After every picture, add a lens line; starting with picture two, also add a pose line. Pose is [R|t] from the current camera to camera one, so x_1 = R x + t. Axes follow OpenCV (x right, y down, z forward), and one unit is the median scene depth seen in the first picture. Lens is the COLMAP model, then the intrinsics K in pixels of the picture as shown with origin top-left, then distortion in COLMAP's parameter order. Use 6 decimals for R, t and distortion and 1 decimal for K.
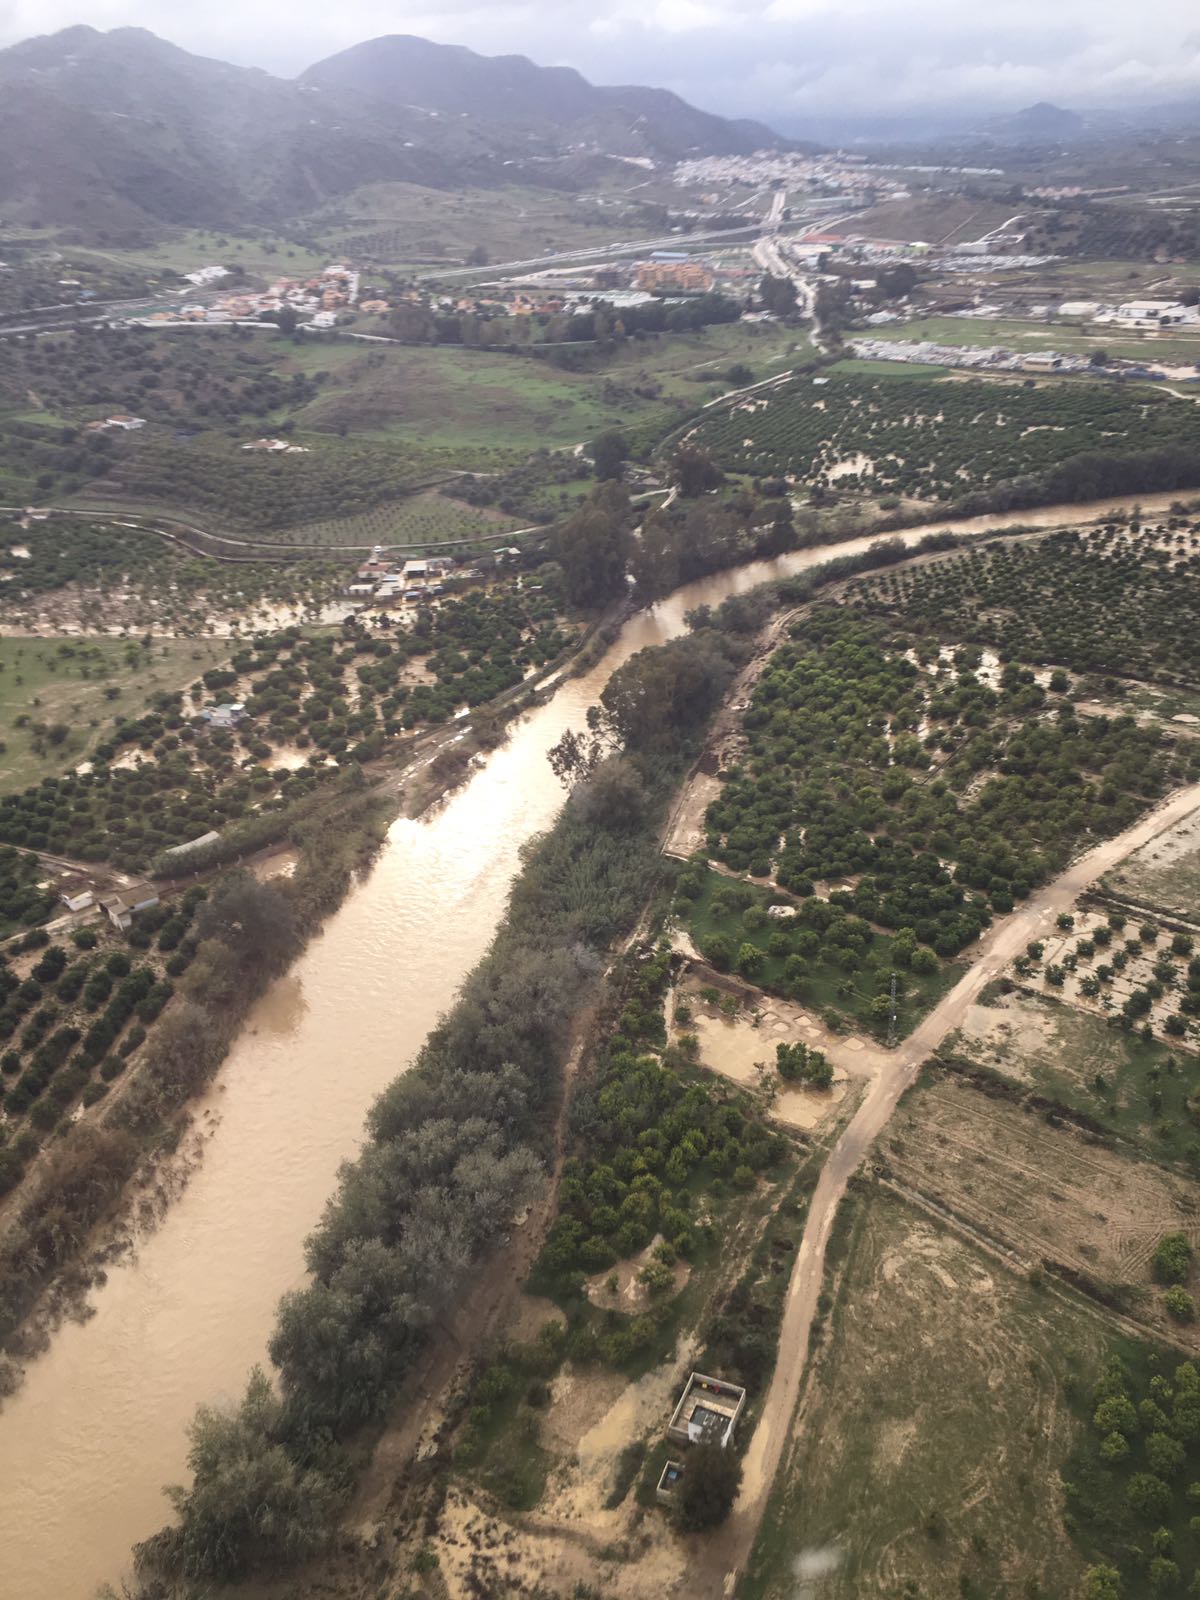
lens RADIAL K [[1328.8, 0, 600.0], [0, 1328.8, 800.0], [0, 0, 1]] dist [0.087520, -0.100501]
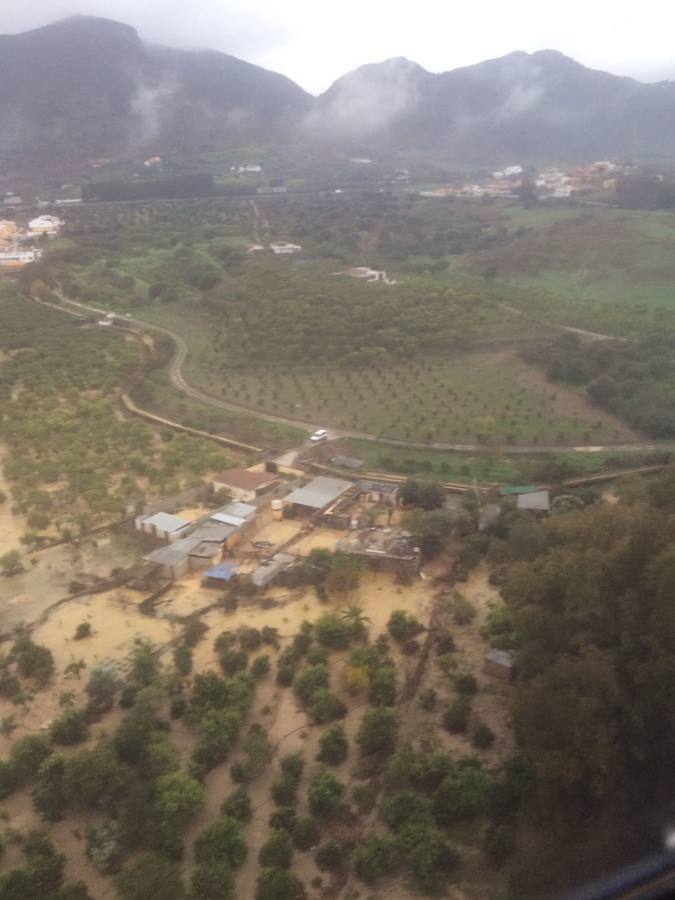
lens RADIAL K [[747.5, 0, 337.5], [0, 747.5, 450.0], [0, 0, 1]] dist [0.087520, -0.100501]
pose [[0.833599, 0.206391, -0.512363, 0.001511], [-0.248746, 0.968459, -0.014586, -0.155681], [0.493193, 0.139607, 0.858645, 0.642343]]
